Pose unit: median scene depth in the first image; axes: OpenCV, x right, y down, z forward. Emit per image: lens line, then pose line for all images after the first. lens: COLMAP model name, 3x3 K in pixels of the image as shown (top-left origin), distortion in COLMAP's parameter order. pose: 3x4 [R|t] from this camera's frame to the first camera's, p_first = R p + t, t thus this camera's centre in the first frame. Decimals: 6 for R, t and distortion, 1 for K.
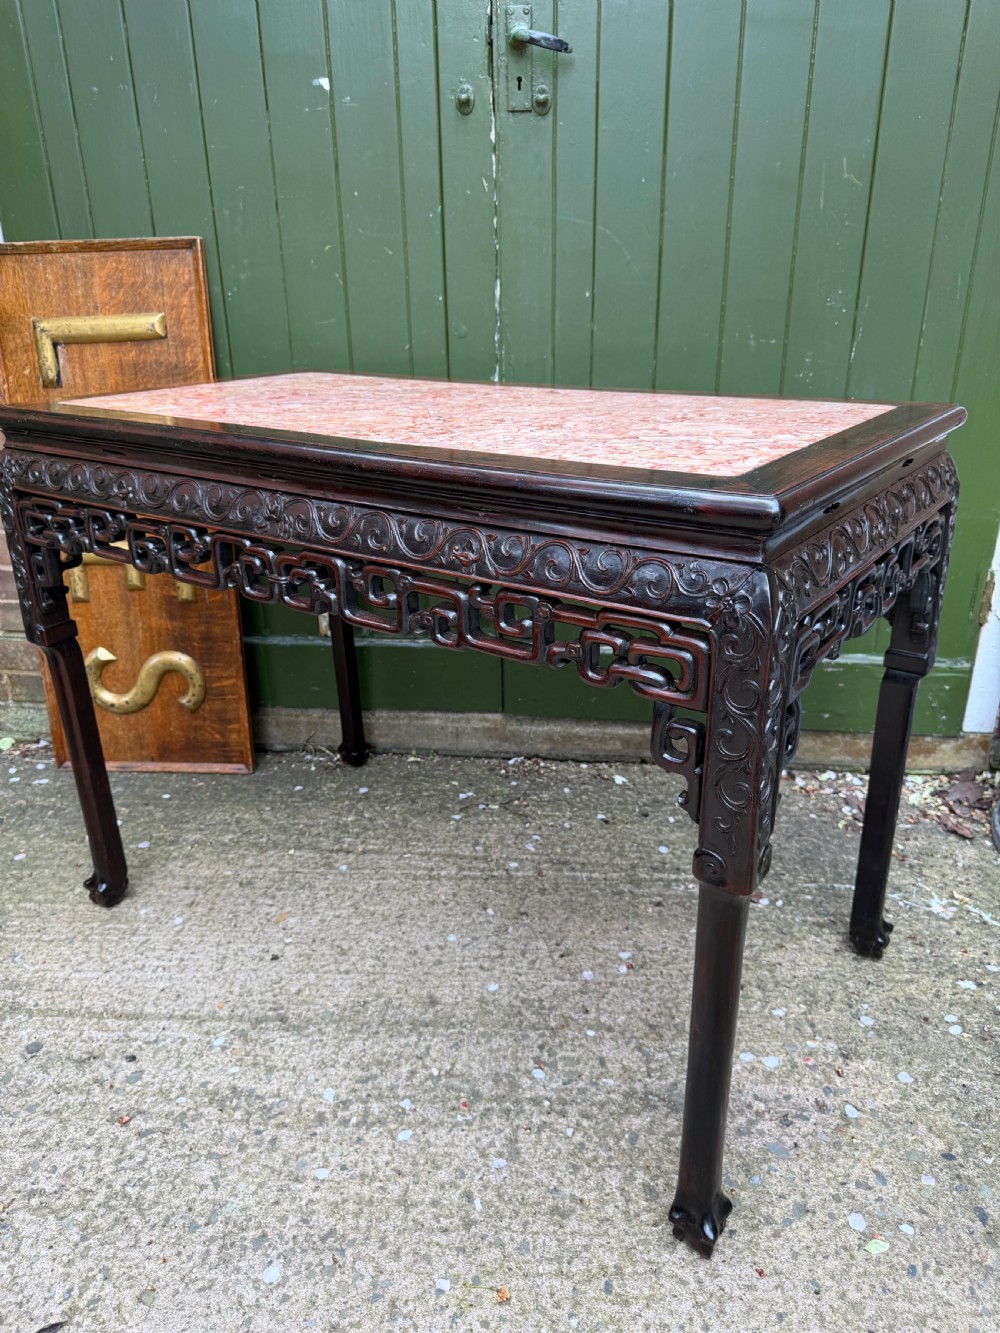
lens RADIAL K [[969.3, 0, 505.6], [0, 969.3, 655.6], [0, 0, 1]] dist [0.007292, -0.012959]
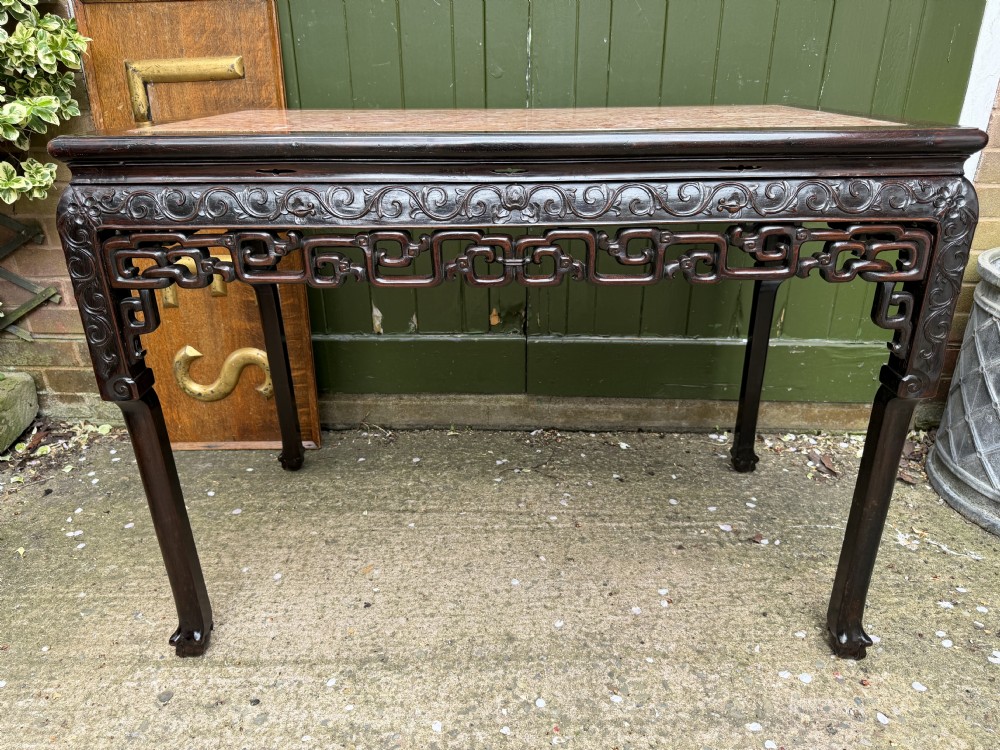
lens RADIAL K [[727.2, 0, 500.3], [0, 727.2, 369.9], [0, 0, 1]] dist [0.007292, -0.012959]
pose [[0.997718, -0.020992, 0.064168, -0.131891], [0.019648, 0.999576, 0.021501, 0.012899], [-0.064592, -0.020192, 0.997707, 0.125865]]
